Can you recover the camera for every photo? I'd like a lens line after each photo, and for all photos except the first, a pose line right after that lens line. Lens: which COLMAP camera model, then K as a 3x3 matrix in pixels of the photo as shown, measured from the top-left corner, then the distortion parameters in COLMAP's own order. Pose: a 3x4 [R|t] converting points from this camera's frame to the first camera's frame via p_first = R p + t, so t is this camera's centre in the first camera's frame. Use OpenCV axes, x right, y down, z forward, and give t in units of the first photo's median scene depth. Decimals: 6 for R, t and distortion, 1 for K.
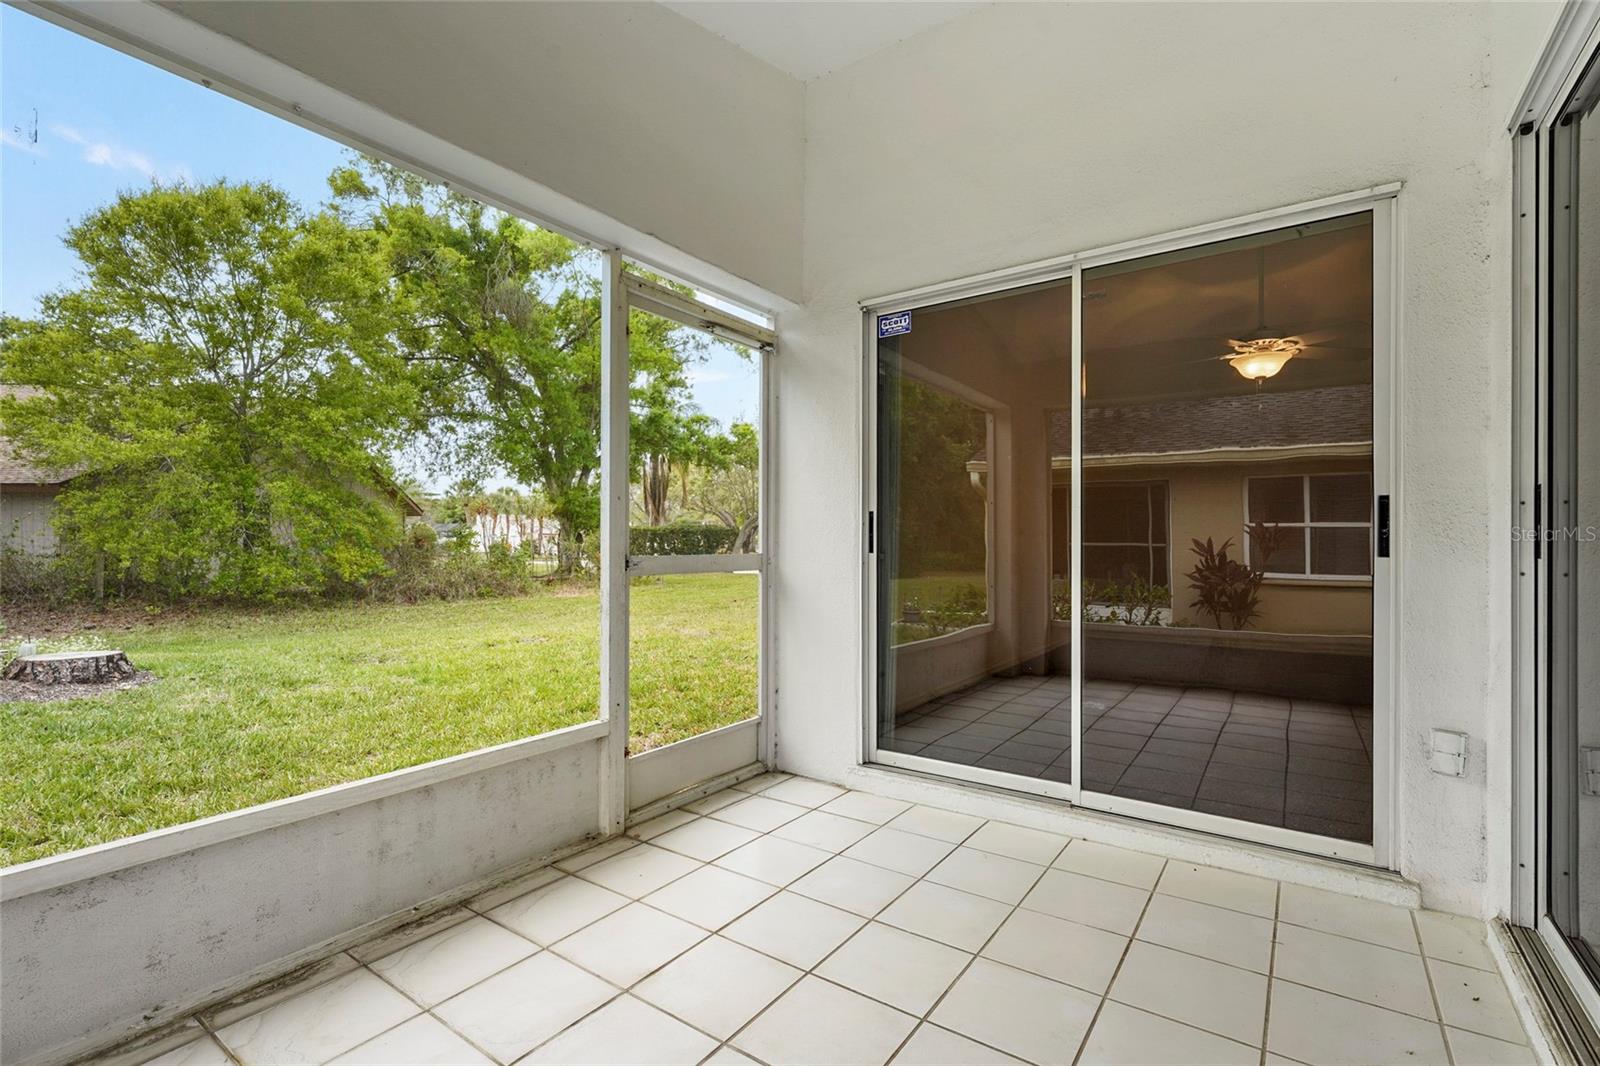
lens RADIAL K [[715.6, 0, 800.5], [0, 715.6, 545.2], [0, 0, 1]] dist [-0.000357, 0.000008]
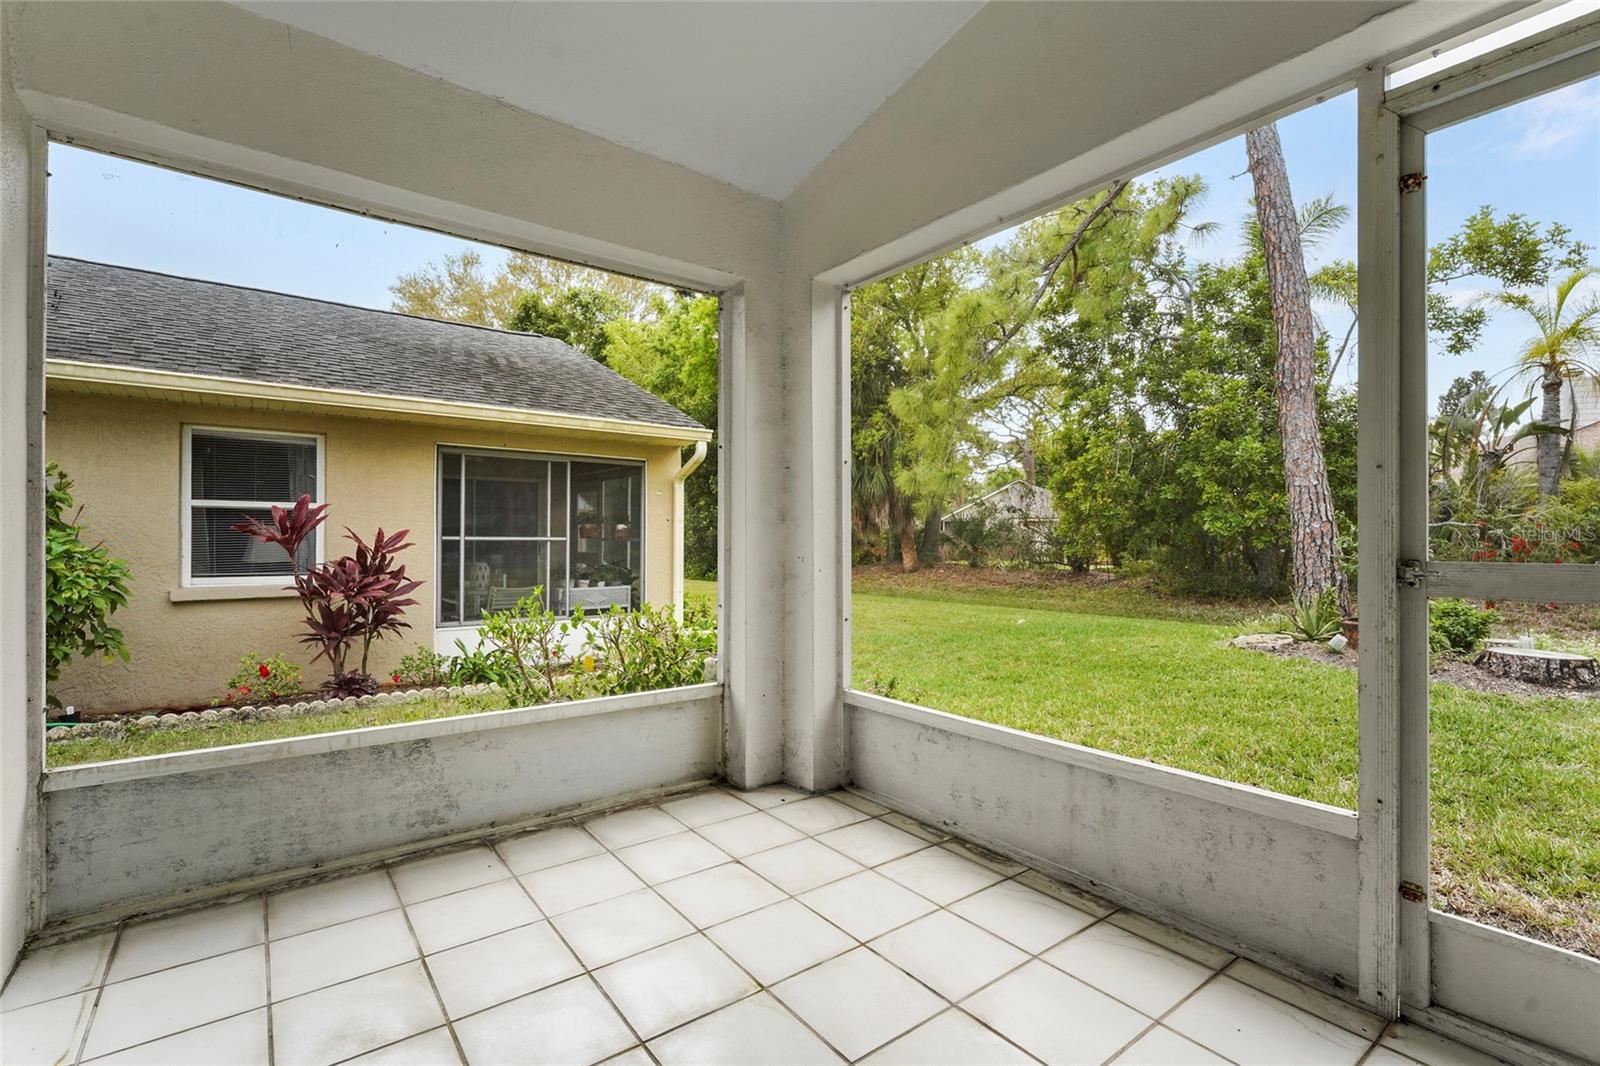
lens RADIAL K [[729.6, 0, 806.3], [0, 729.6, 535.6], [0, 0, 1]] dist [-0.000942, 0.000528]
pose [[-0.297570, -0.007021, -0.954674, 0.251740], [-0.000195, 0.999973, -0.007293, -0.000108], [0.954700, -0.001984, -0.297563, 0.367907]]
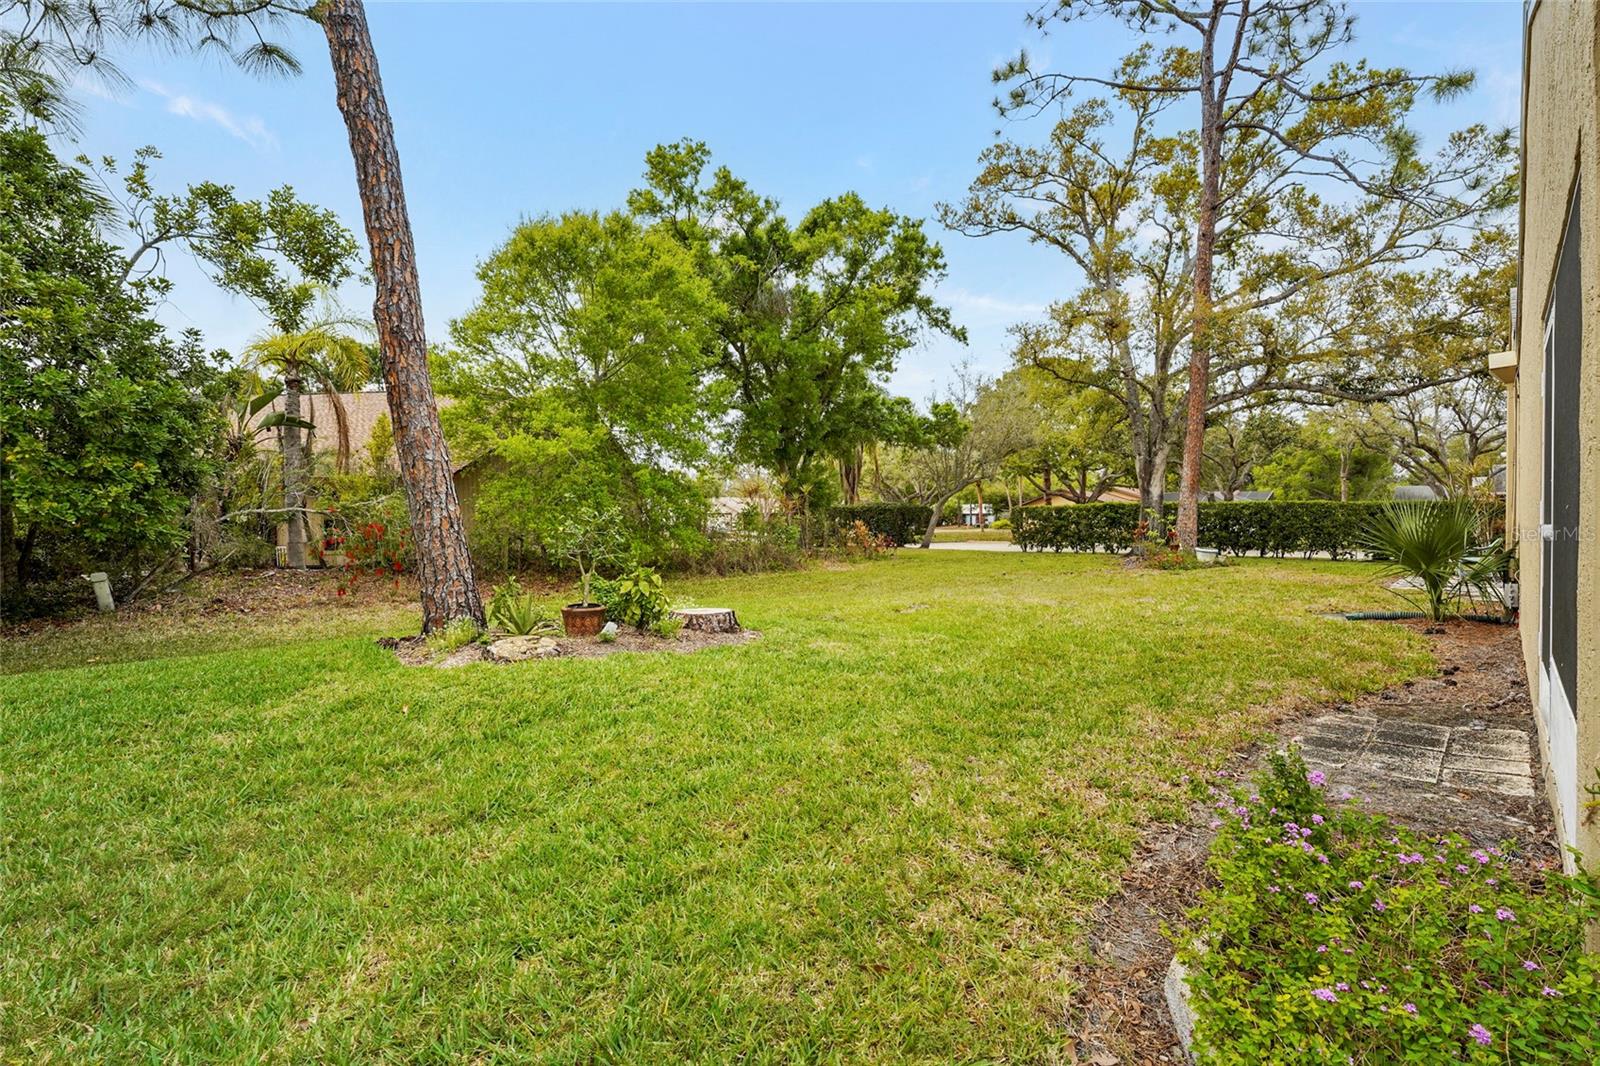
lens RADIAL K [[706.3, 0, 800.0], [0, 706.3, 533.0], [0, 0, 1]] dist [0.000662, 0.000161]
pose [[0.987004, -0.007000, -0.160540, -0.697023], [0.009307, 0.999864, 0.013620, 0.000624], [0.160423, -0.014937, 0.986935, -0.222320]]
